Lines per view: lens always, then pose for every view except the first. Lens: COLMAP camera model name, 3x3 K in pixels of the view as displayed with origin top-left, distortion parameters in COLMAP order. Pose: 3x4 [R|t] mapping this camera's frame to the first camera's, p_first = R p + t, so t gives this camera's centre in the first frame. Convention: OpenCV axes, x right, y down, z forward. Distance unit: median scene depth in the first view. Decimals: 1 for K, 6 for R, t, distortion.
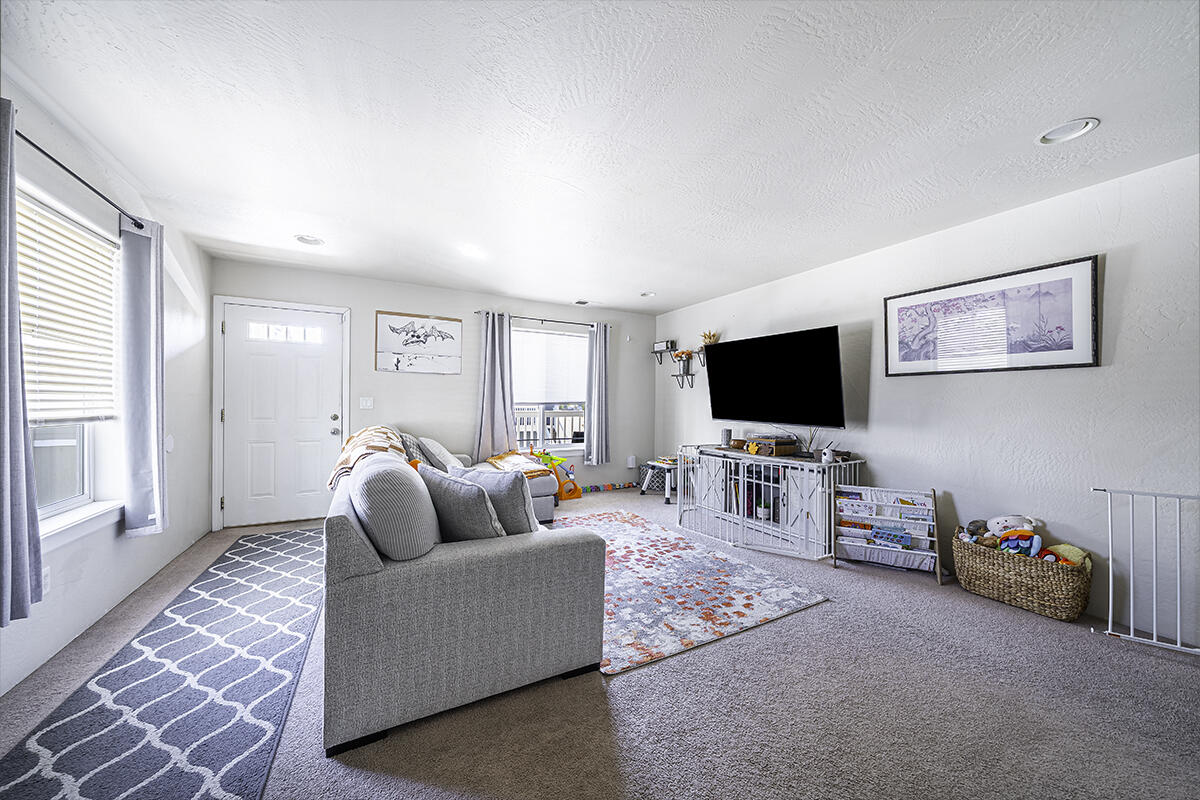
lens RADIAL K [[415.8, 0, 602.0], [0, 415.8, 401.0], [0, 0, 1]] dist [-0.001670, -0.000516]
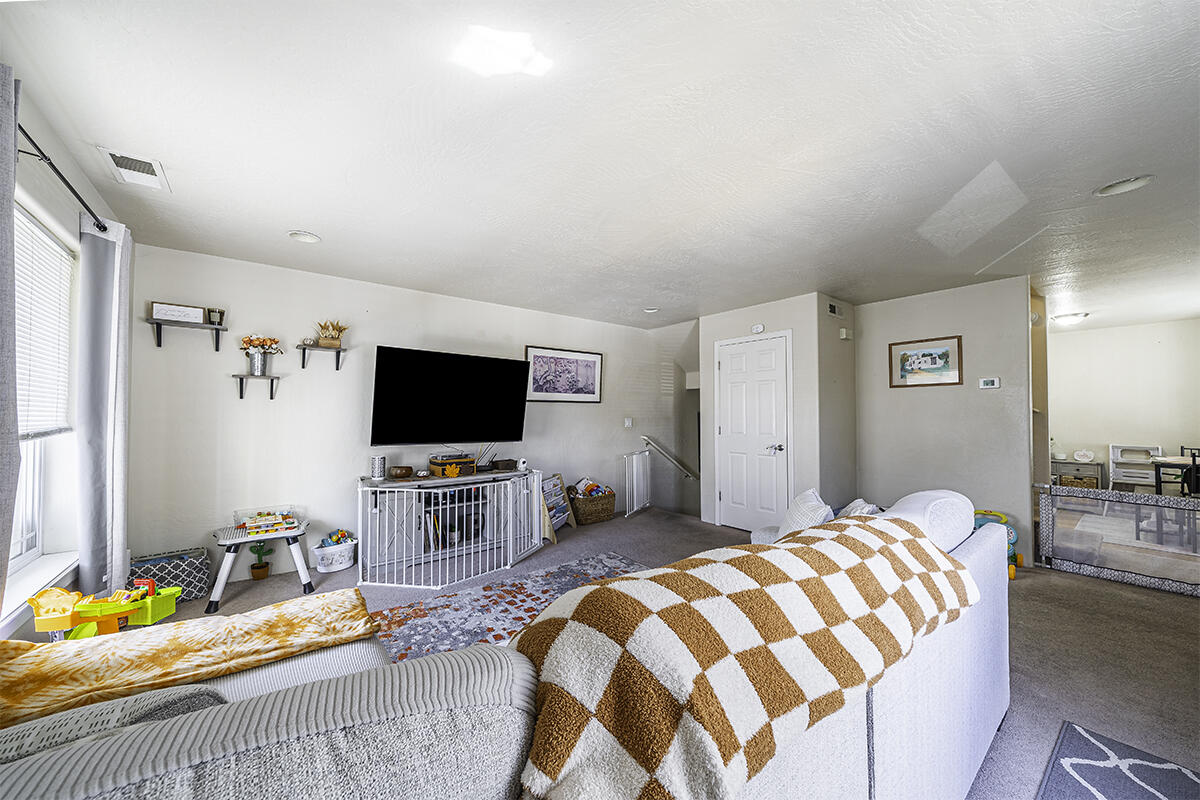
lens RADIAL K [[415.8, 0, 572.8], [0, 415.8, 405.1], [0, 0, 1]] dist [-0.001670, -0.000516]
pose [[-0.124303, 0.015028, 0.992131, -0.612045], [-0.005500, 0.999860, -0.015834, -0.021762], [-0.992229, -0.007425, -0.124203, 0.861982]]
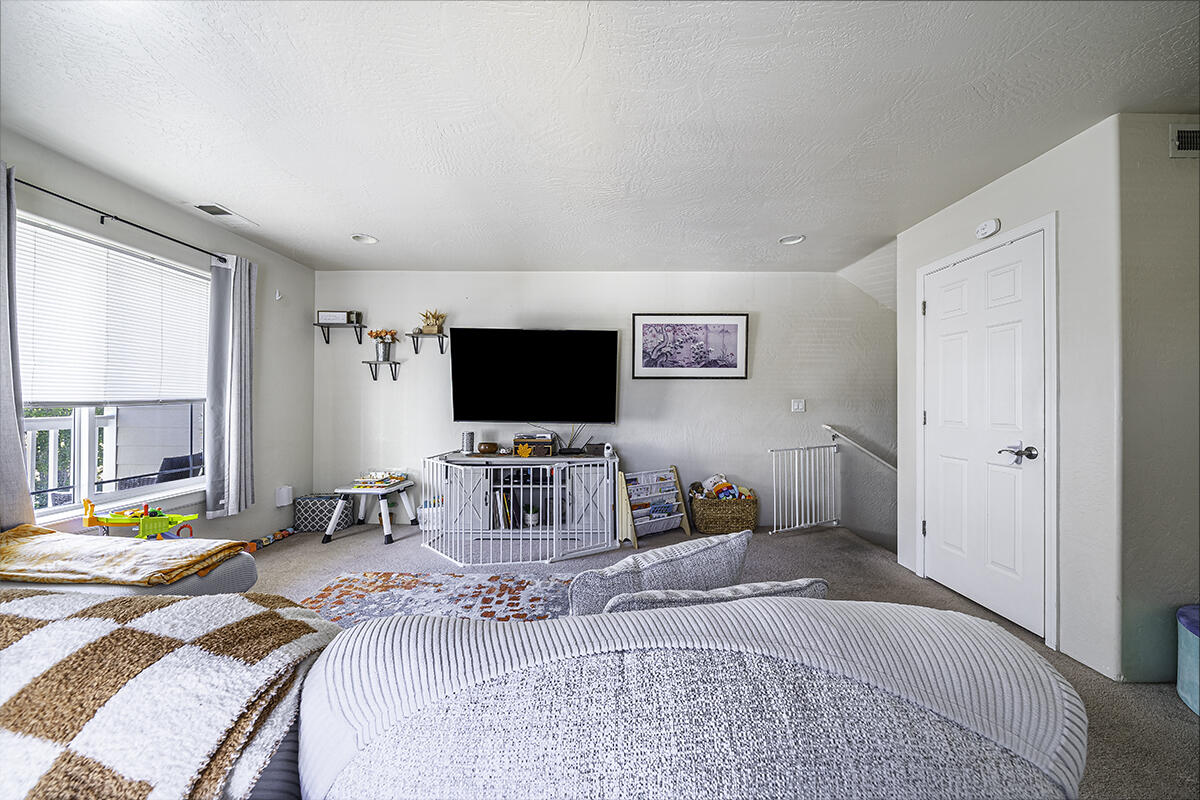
lens RADIAL K [[415.8, 0, 599.8], [0, 415.8, 399.1], [0, 0, 1]] dist [-0.001670, -0.000516]
pose [[0.482992, -0.000169, 0.875625, -0.358277], [-0.003112, 0.999993, 0.001909, -0.001299], [-0.875619, -0.003647, 0.482988, 0.424497]]
